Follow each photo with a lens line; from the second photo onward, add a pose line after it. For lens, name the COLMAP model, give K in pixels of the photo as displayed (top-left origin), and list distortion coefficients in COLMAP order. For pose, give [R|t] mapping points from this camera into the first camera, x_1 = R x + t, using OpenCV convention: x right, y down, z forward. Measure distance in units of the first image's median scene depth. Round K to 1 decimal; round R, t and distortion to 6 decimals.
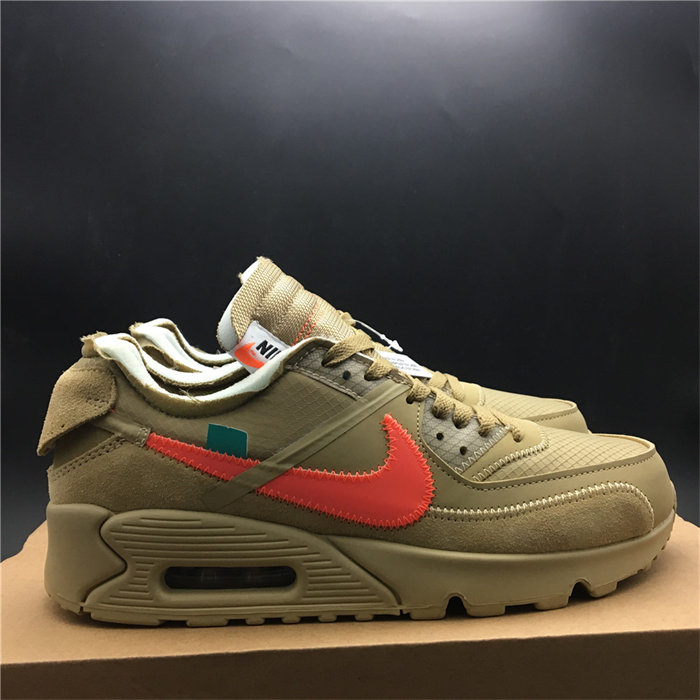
lens RADIAL K [[775.0, 0, 350.0], [0, 775.0, 350.0], [0, 0, 1]] dist [-0.004509, 0.004030]
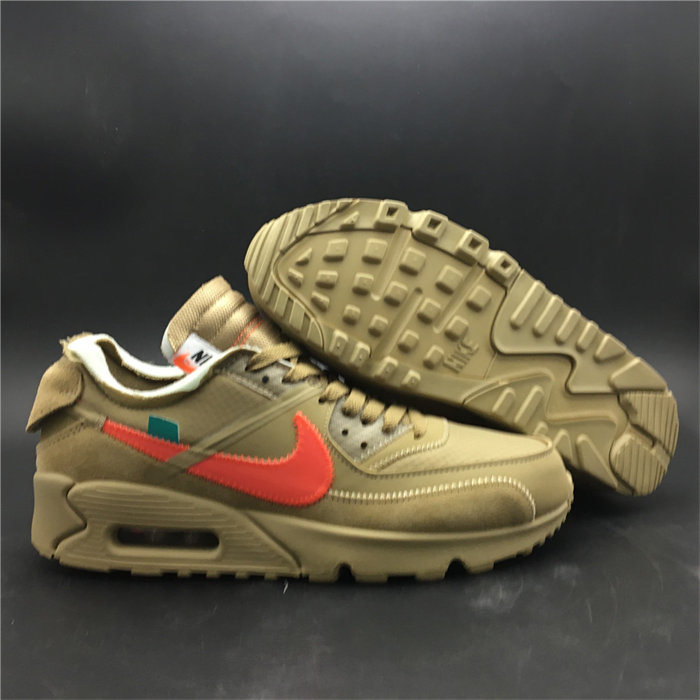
lens RADIAL K [[775.0, 0, 350.0], [0, 775.0, 350.0], [0, 0, 1]] dist [-0.004509, 0.004030]
pose [[0.992903, 0.033316, -0.114162, 0.267100], [-0.027995, 0.998460, 0.047900, -0.075723], [0.115582, -0.044364, 0.992307, -0.187902]]
